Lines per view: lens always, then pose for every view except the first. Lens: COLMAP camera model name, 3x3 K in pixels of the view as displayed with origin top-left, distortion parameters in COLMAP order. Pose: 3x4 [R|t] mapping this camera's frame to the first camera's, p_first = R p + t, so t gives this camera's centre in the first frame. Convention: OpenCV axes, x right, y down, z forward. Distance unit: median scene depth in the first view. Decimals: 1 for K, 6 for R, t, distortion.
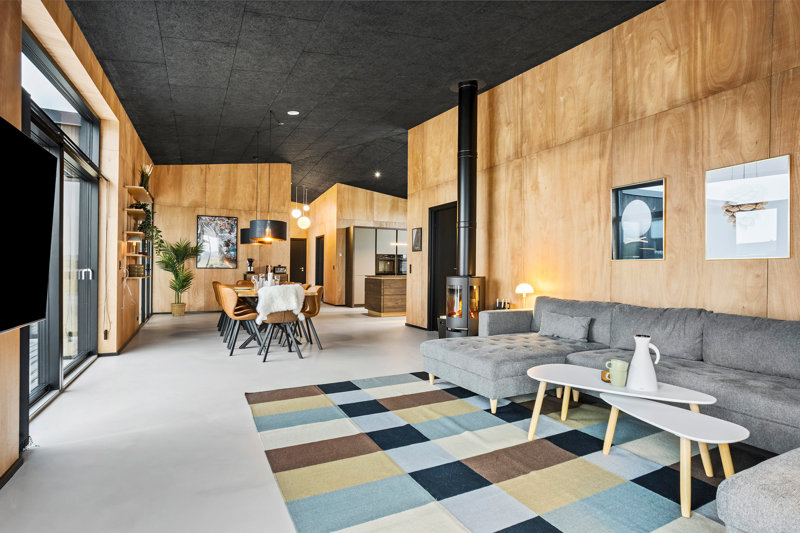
lens RADIAL K [[417.7, 0, 399.4], [0, 417.7, 263.5], [0, 0, 1]] dist [0.023126, -0.000369]
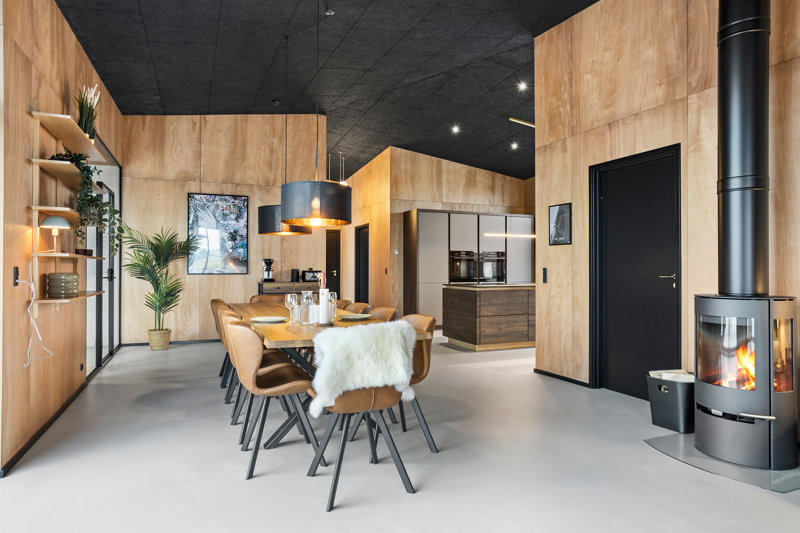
lens RADIAL K [[491.7, 0, 402.2], [0, 491.7, 269.6], [0, 0, 1]] dist [0.017228, 0.005743]
pose [[0.998566, -0.004450, -0.053353, -0.118224], [0.005169, 0.999897, 0.013356, -0.004860], [0.053288, -0.013613, 0.998486, 0.272609]]
